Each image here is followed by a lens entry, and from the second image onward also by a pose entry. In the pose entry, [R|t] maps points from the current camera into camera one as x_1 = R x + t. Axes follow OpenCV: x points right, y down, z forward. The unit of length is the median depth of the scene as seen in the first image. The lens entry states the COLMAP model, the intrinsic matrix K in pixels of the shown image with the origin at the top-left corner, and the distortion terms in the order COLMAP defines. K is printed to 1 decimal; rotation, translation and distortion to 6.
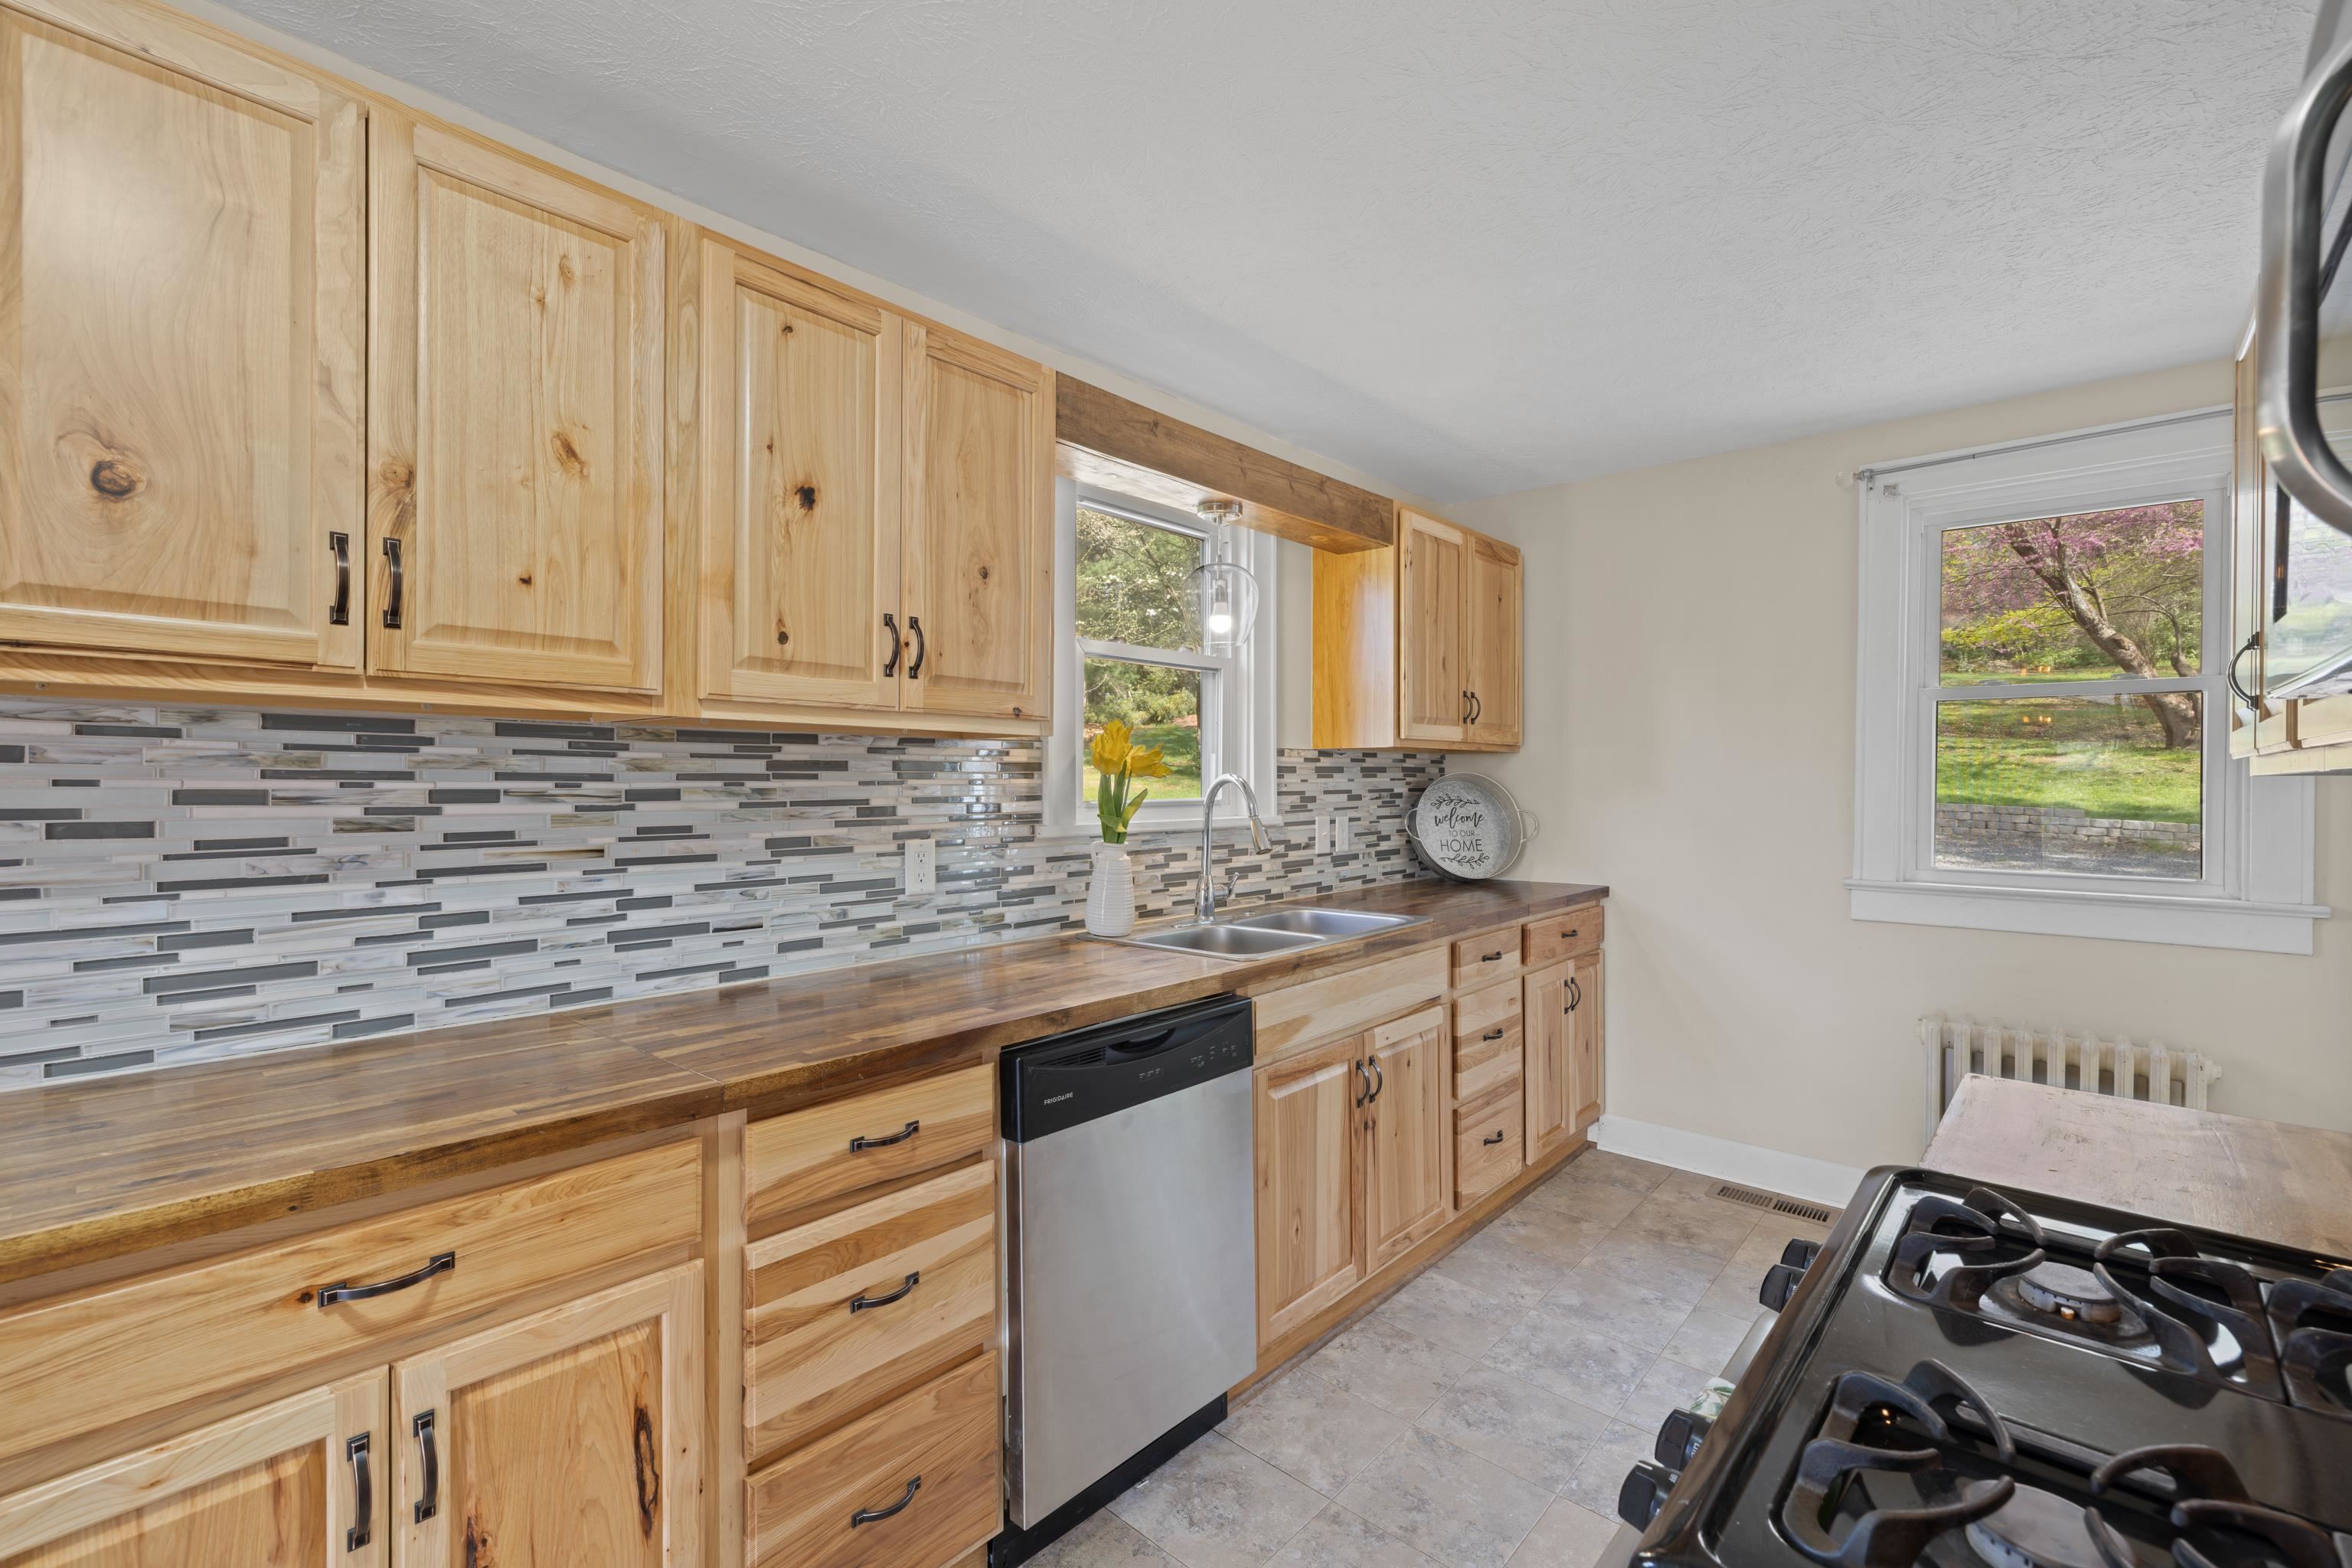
lens RADIAL K [[1025.8, 0, 1175.5], [0, 1025.8, 782.1], [0, 0, 1]] dist [0.004110, 0.000705]
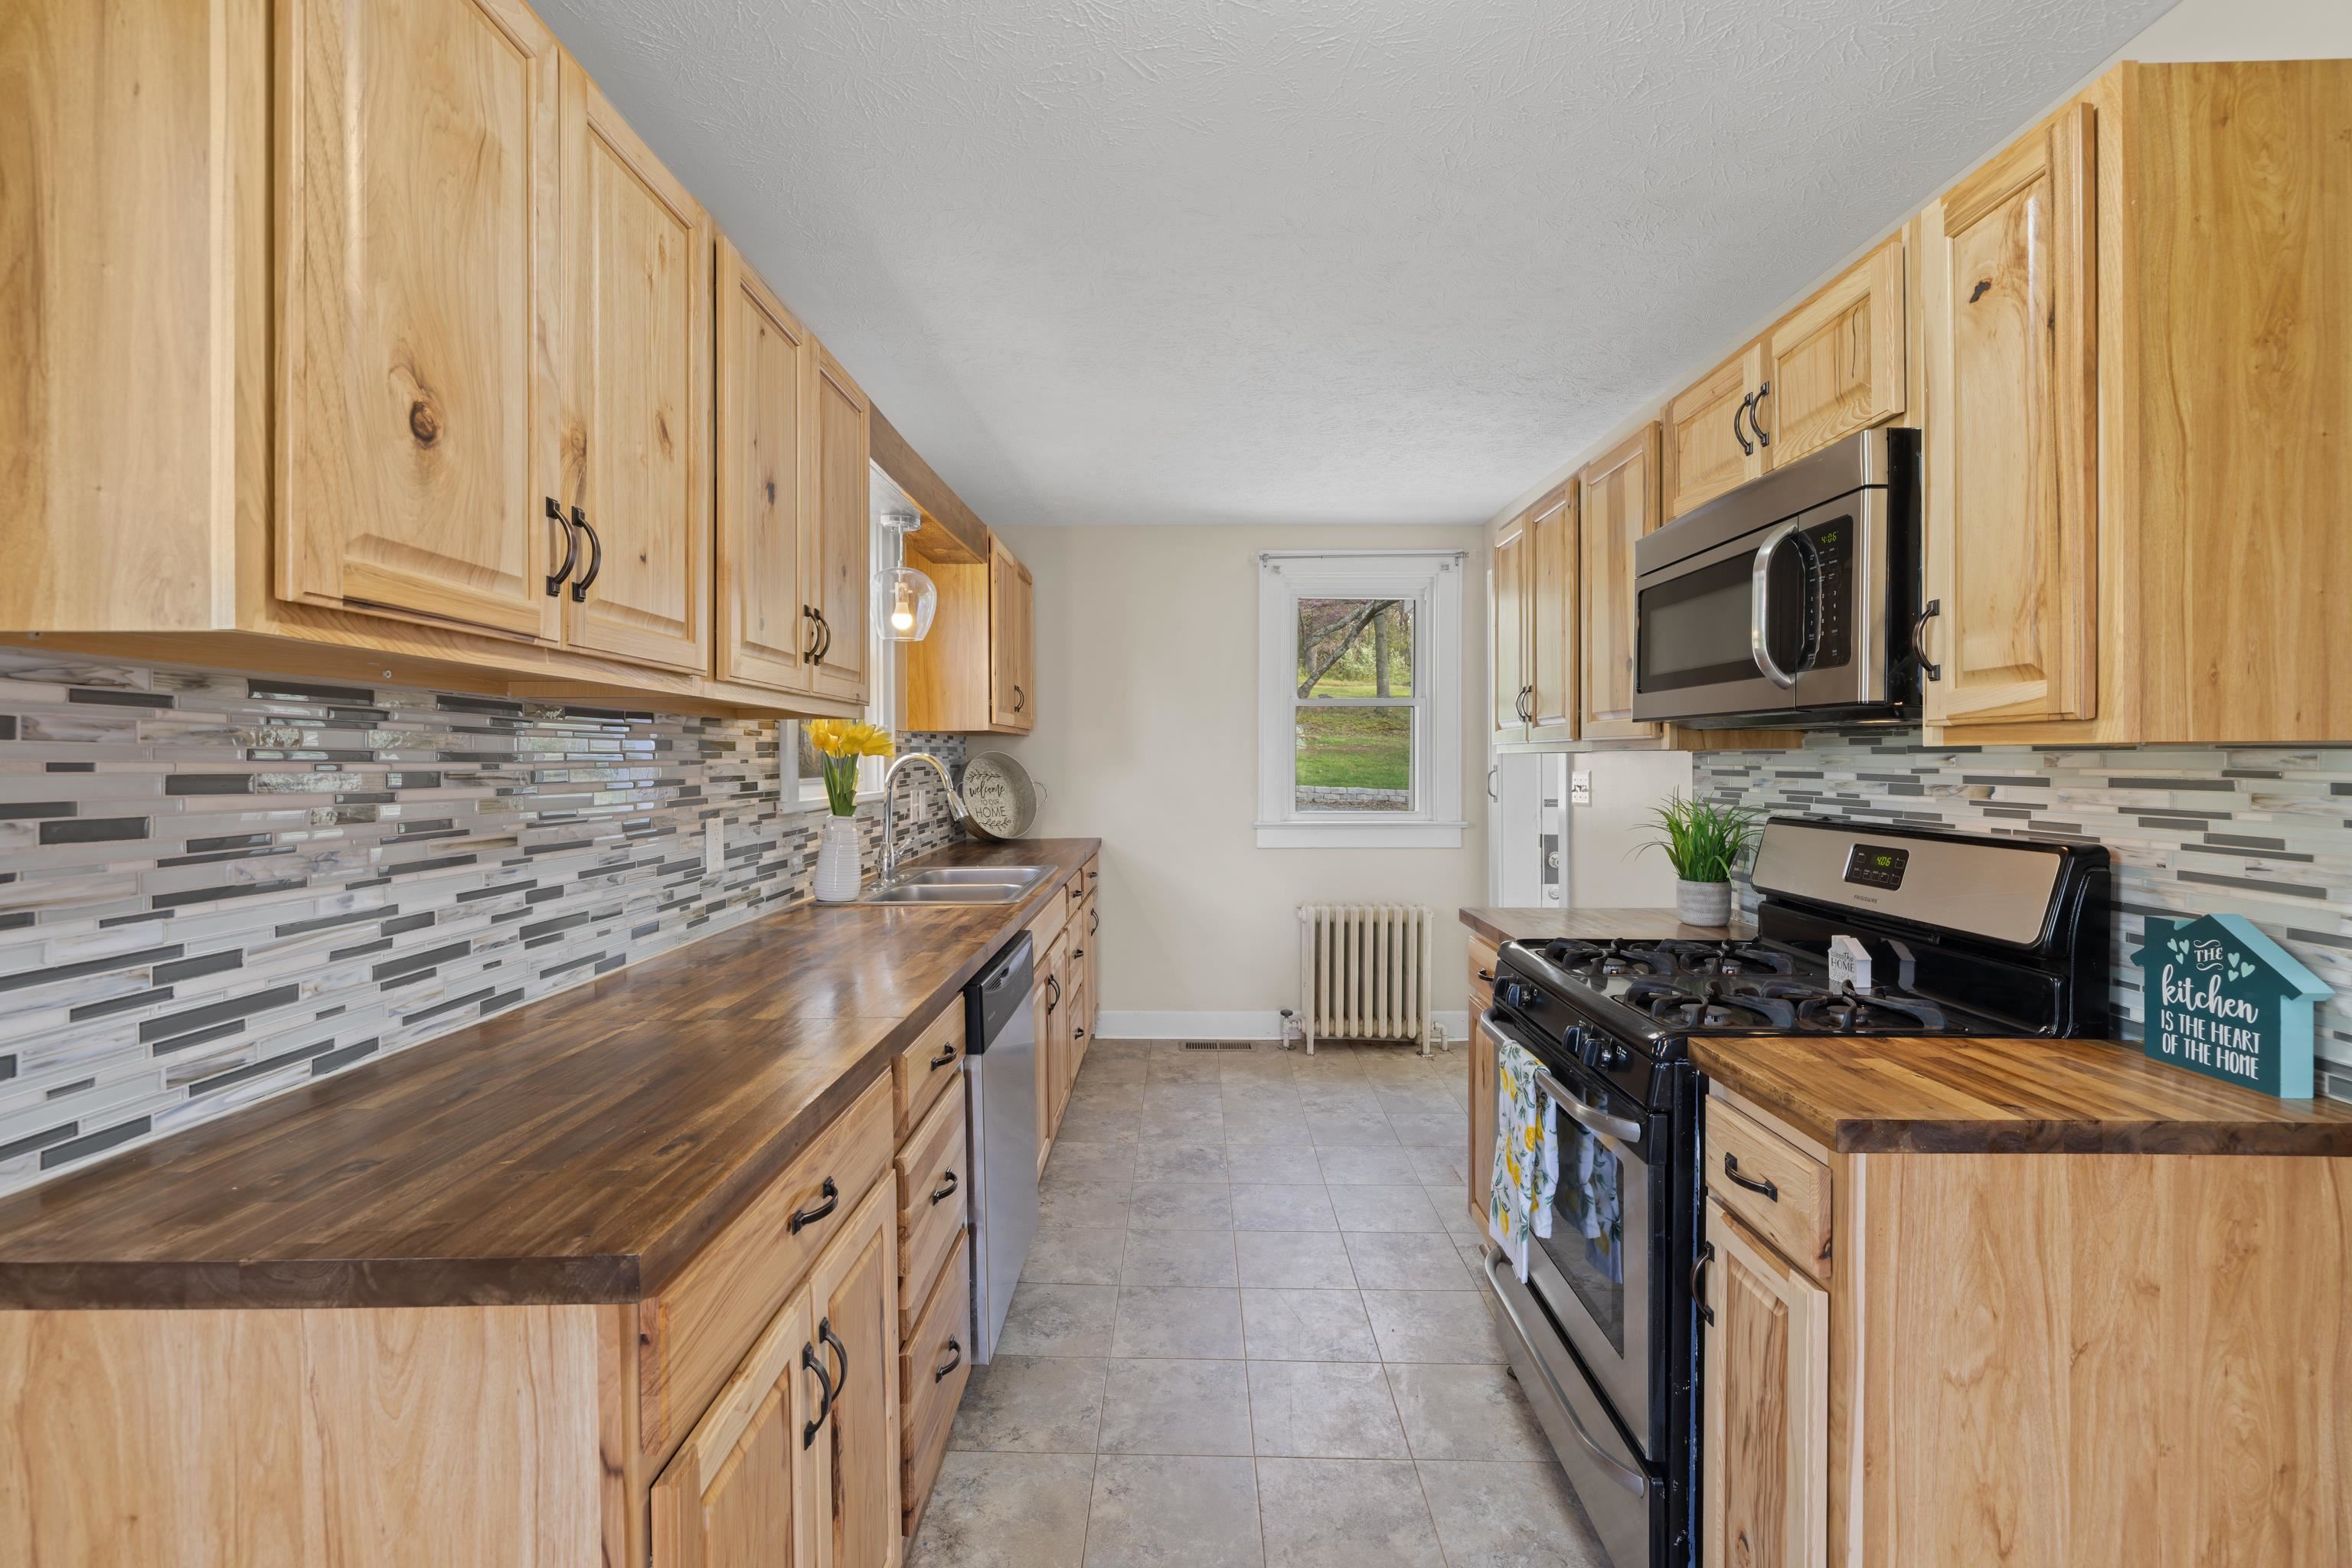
lens RADIAL K [[989.5, 0, 1179.1], [0, 989.5, 762.3], [0, 0, 1]] dist [0.001158, -0.000183]
pose [[0.752690, -0.006970, 0.658338, -0.618972], [0.005663, 0.999976, 0.004112, -0.000722], [-0.658351, 0.000633, 0.752711, -0.039081]]
